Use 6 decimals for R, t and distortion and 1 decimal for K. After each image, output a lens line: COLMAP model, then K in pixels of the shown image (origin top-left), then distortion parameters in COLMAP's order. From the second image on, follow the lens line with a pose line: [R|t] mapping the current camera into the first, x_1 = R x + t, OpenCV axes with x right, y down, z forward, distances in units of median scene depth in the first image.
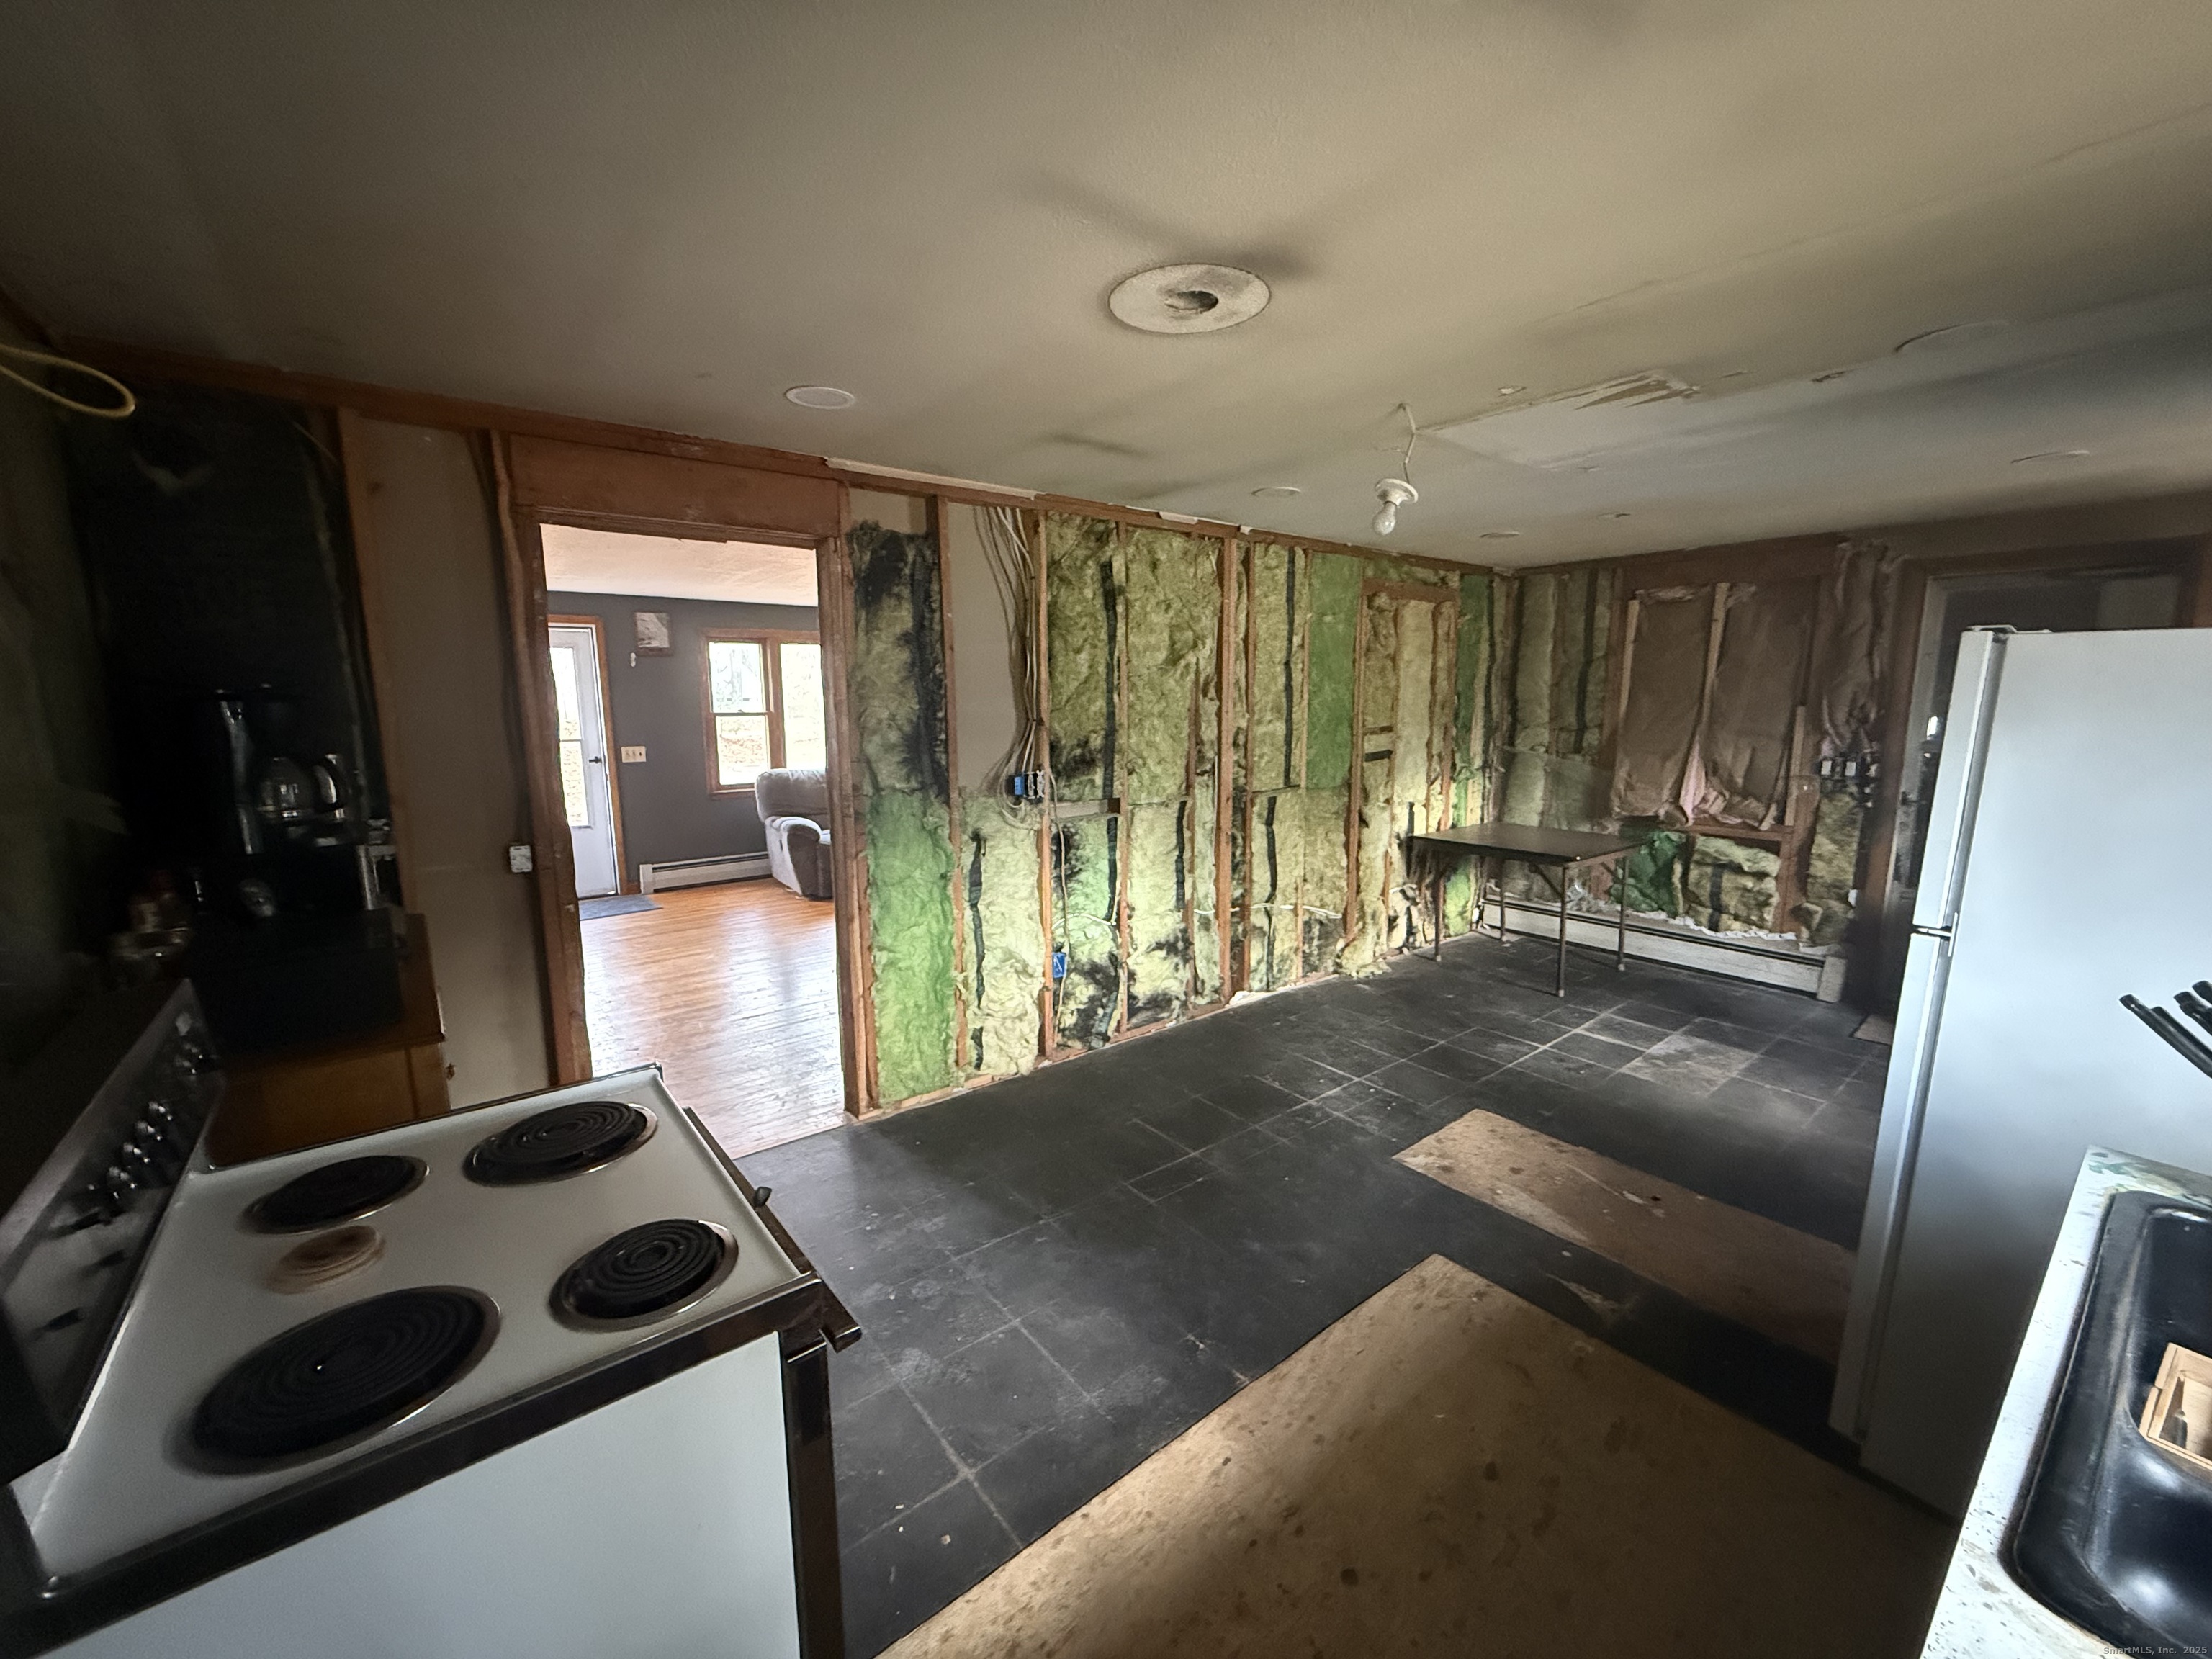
lens RADIAL K [[881.0, 0, 1100.9], [0, 881.0, 837.3], [0, 0, 1]] dist [0.000217, -0.000528]
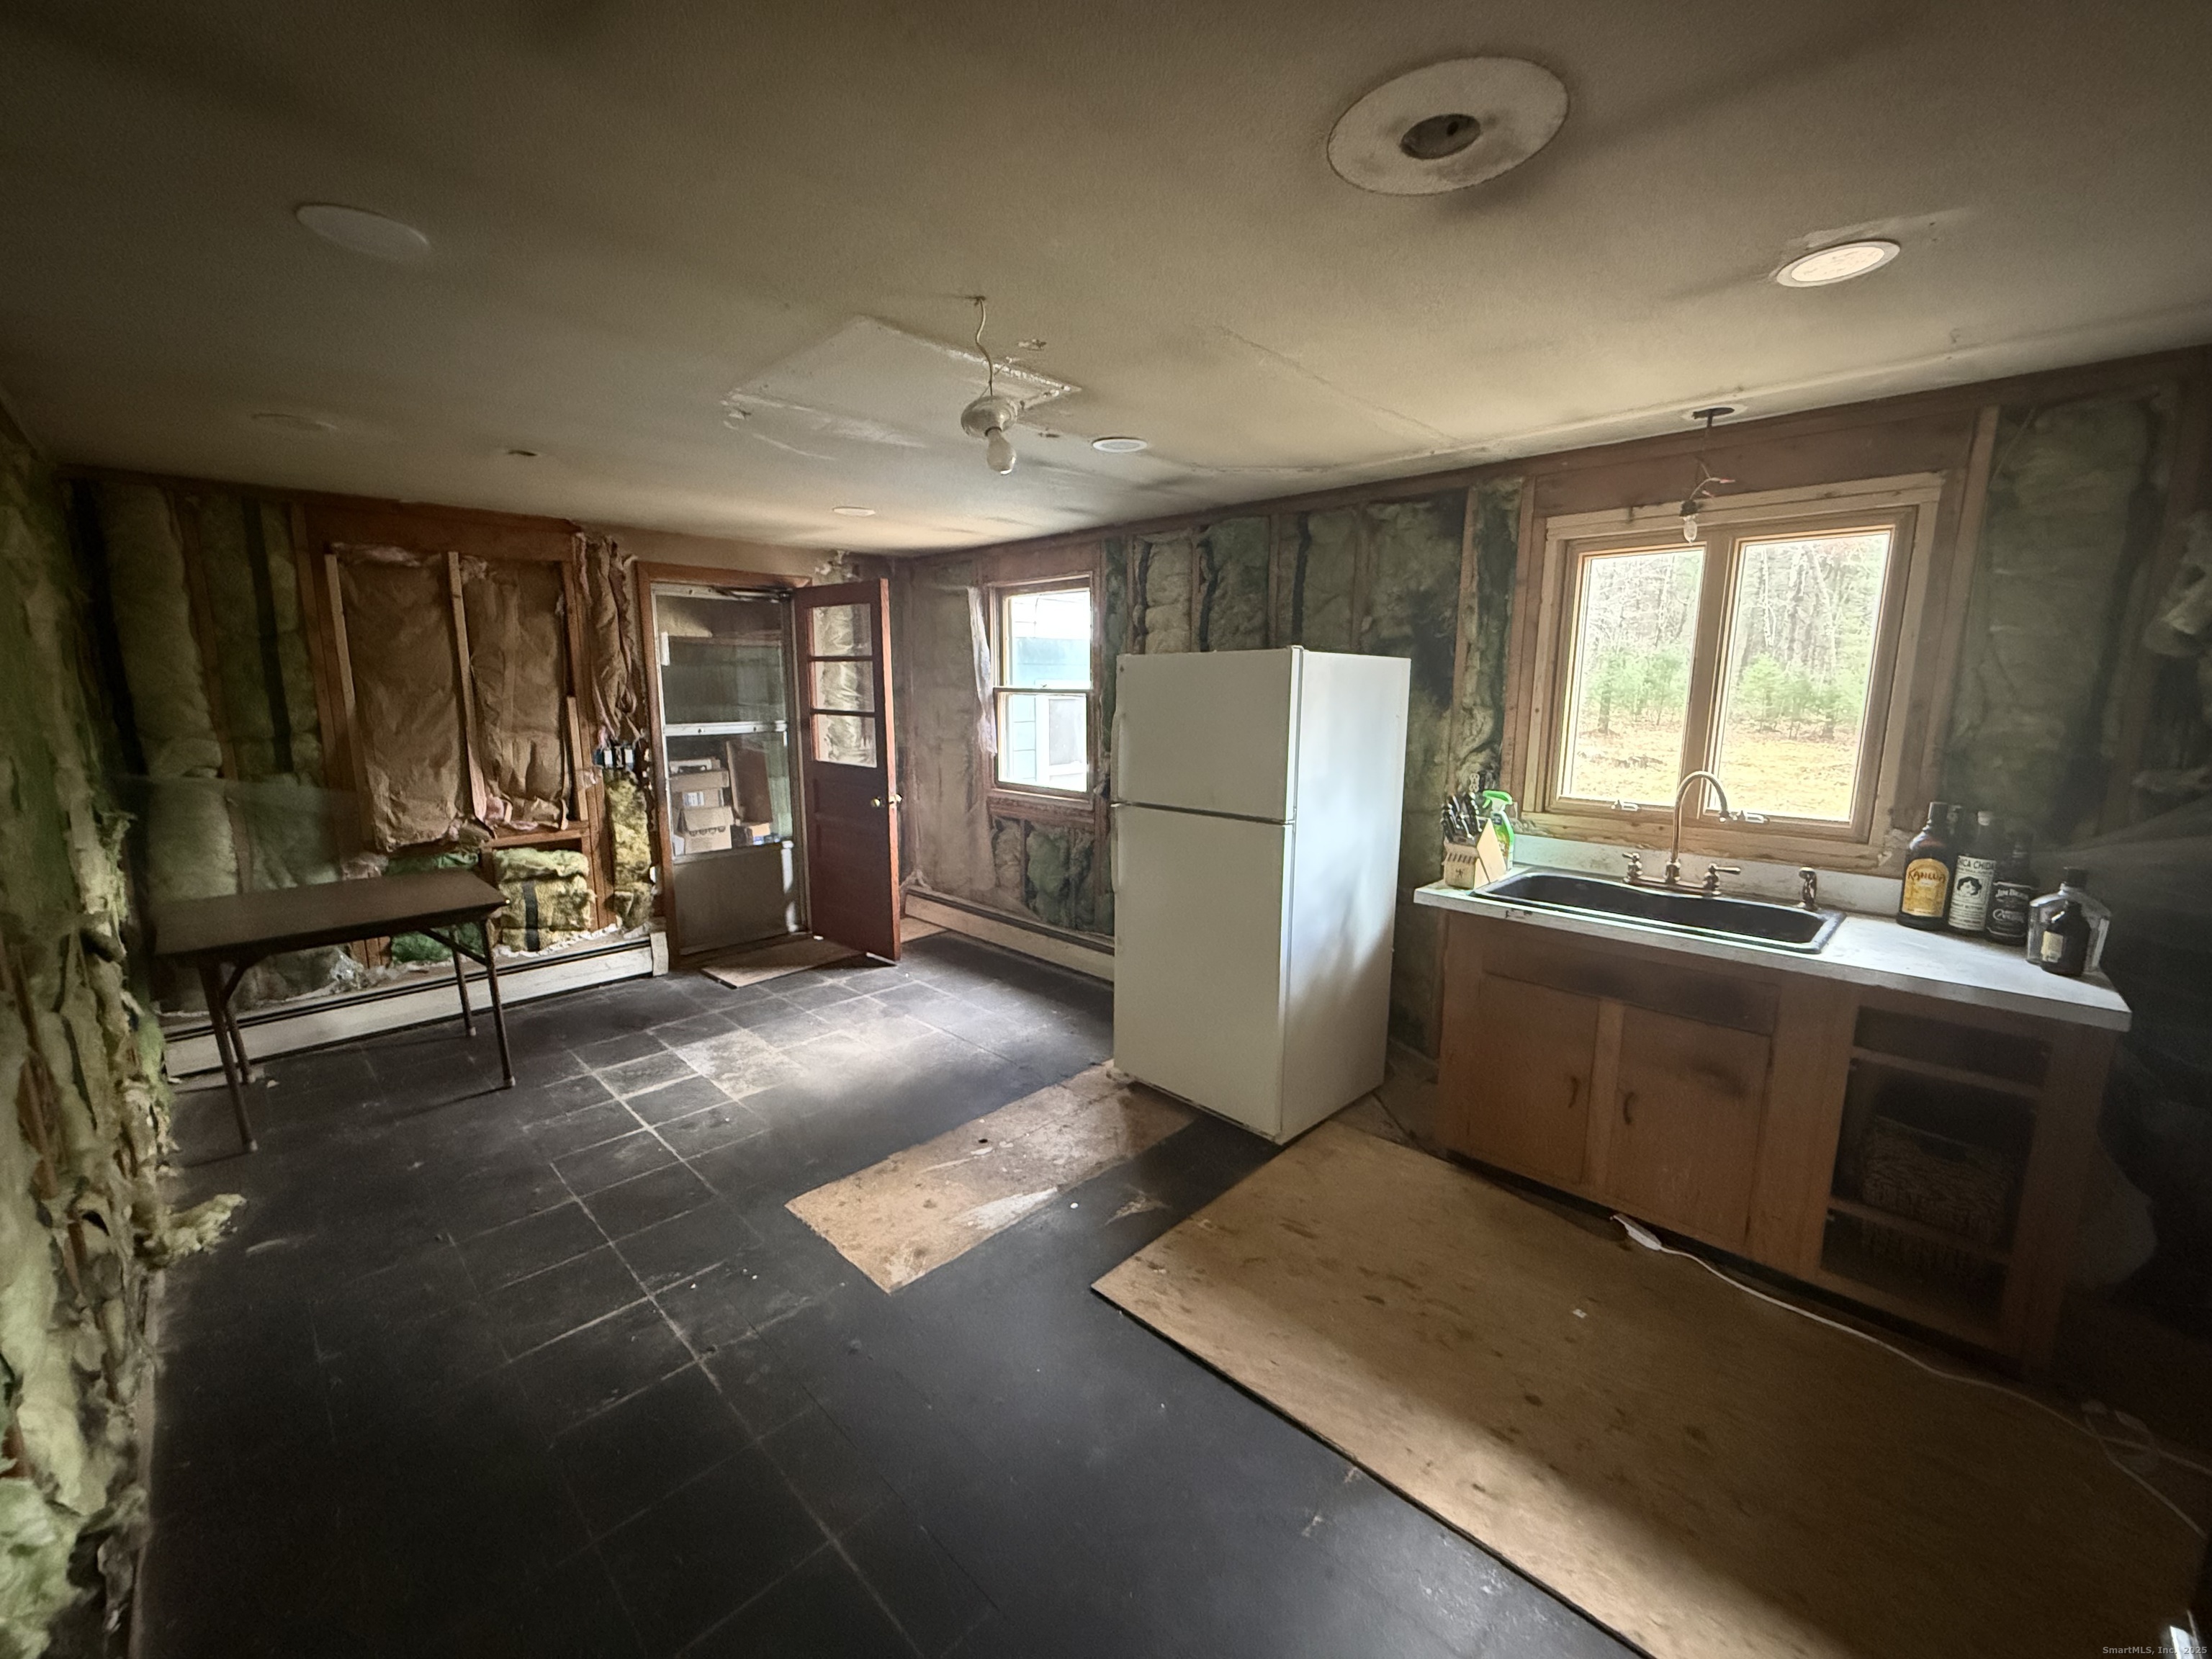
lens RADIAL K [[881.0, 0, 1100.1], [0, 881.0, 835.4], [0, 0, 1]] dist [0.000217, -0.000528]
pose [[-0.134806, -0.167840, 0.976554, -0.242165], [0.159087, 0.969099, 0.188519, -0.087757], [-0.978018, 0.180770, -0.103939, 0.536275]]
